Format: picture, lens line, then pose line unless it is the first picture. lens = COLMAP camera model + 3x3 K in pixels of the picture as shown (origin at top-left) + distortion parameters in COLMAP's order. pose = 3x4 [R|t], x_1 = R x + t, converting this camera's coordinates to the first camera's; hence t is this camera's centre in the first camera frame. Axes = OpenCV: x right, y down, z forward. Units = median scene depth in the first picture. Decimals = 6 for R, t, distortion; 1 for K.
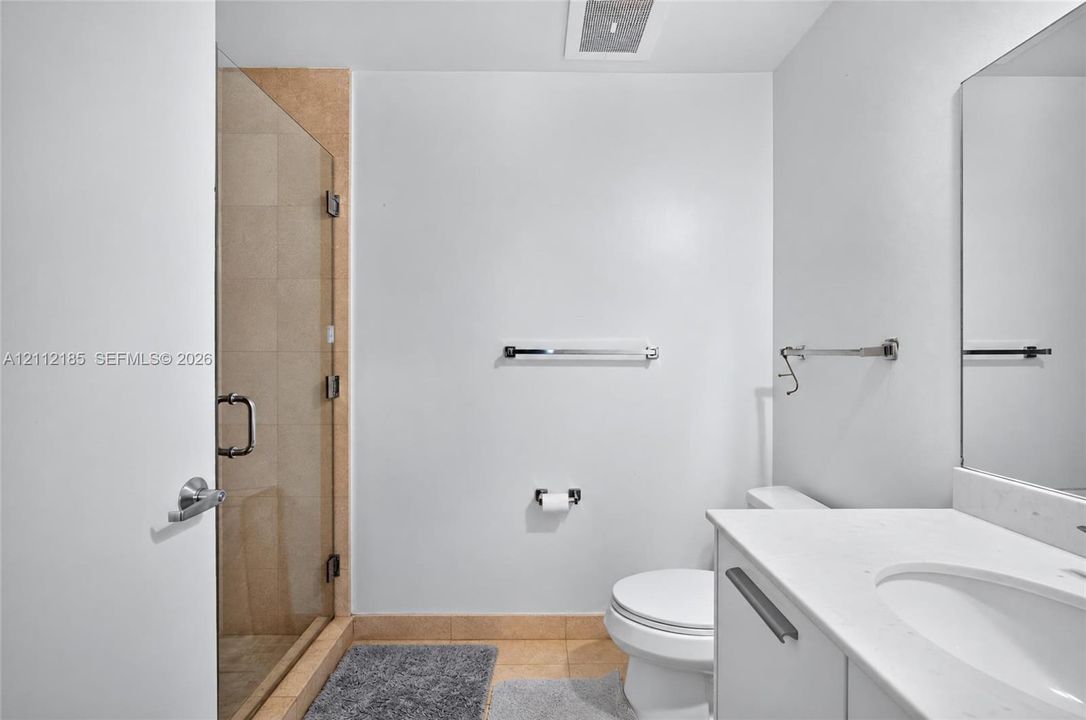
lens RADIAL K [[471.9, 0, 542.2], [0, 471.9, 342.0], [0, 0, 1]] dist [-0.011789, 0.000461]
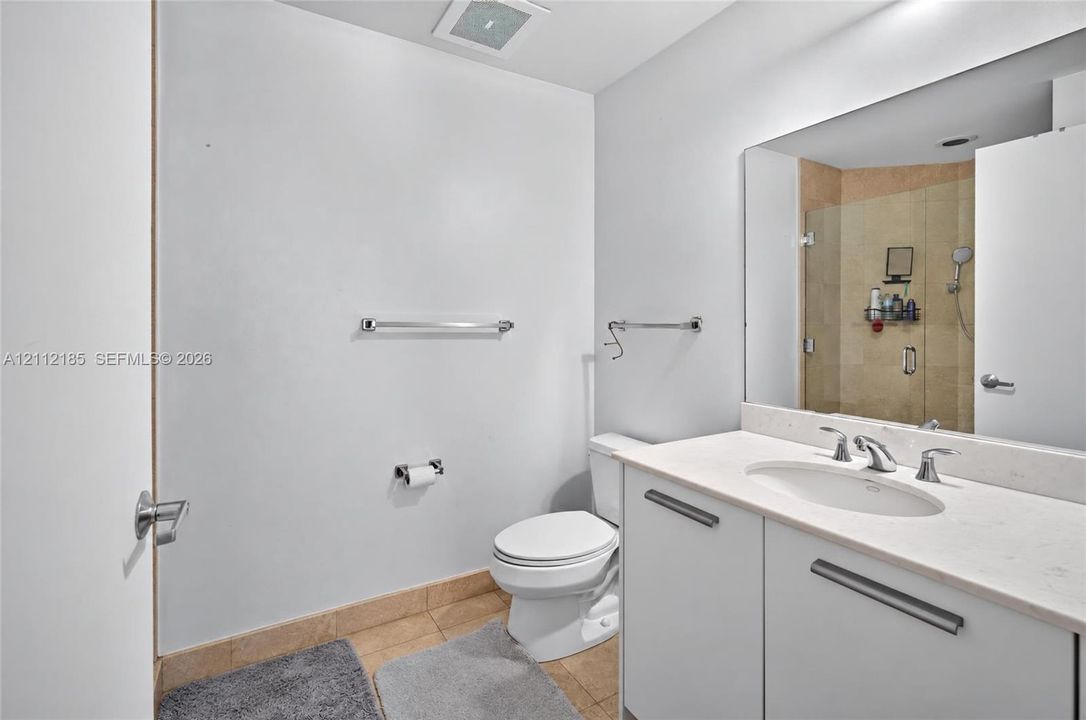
lens RADIAL K [[480.4, 0, 540.8], [0, 480.4, 310.8], [0, 0, 1]] dist [-0.015633, -0.000042]
pose [[0.863261, 0.013265, 0.504584, -0.270344], [-0.012866, 0.999908, -0.004276, -0.008690], [-0.504594, -0.002800, 0.863352, -0.005883]]
